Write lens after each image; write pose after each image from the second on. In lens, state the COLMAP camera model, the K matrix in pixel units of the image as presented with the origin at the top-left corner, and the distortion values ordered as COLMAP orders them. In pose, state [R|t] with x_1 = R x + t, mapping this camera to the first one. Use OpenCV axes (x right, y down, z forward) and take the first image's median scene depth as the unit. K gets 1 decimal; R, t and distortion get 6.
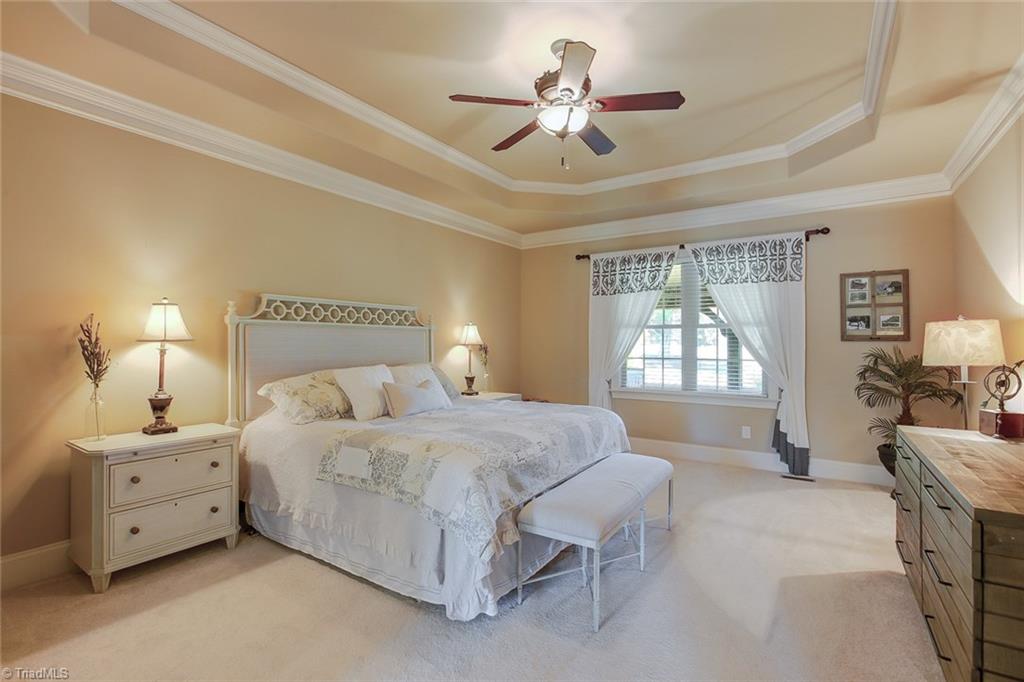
lens RADIAL K [[470.6, 0, 507.9], [0, 470.6, 341.3], [0, 0, 1]] dist [0.001202, 0.000690]
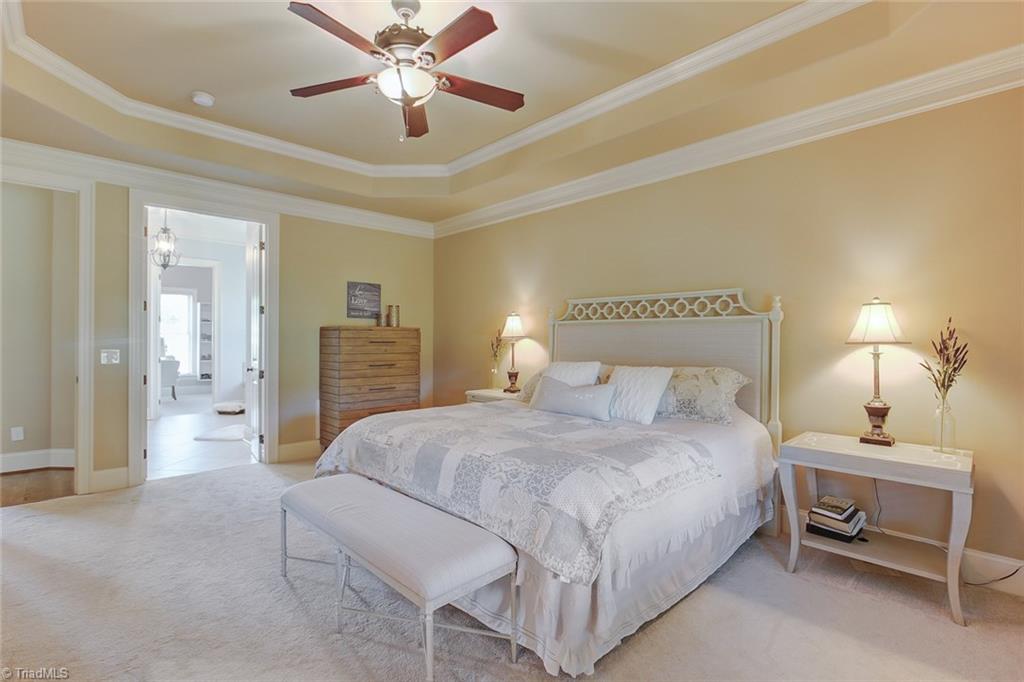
lens RADIAL K [[470.6, 0, 503.8], [0, 470.6, 332.0], [0, 0, 1]] dist [0.001202, 0.000690]
pose [[-0.210945, -0.027135, -0.977121, 0.562320], [-0.012744, 0.999606, -0.025008, 0.013557], [0.977415, 0.007178, -0.211208, 0.826144]]
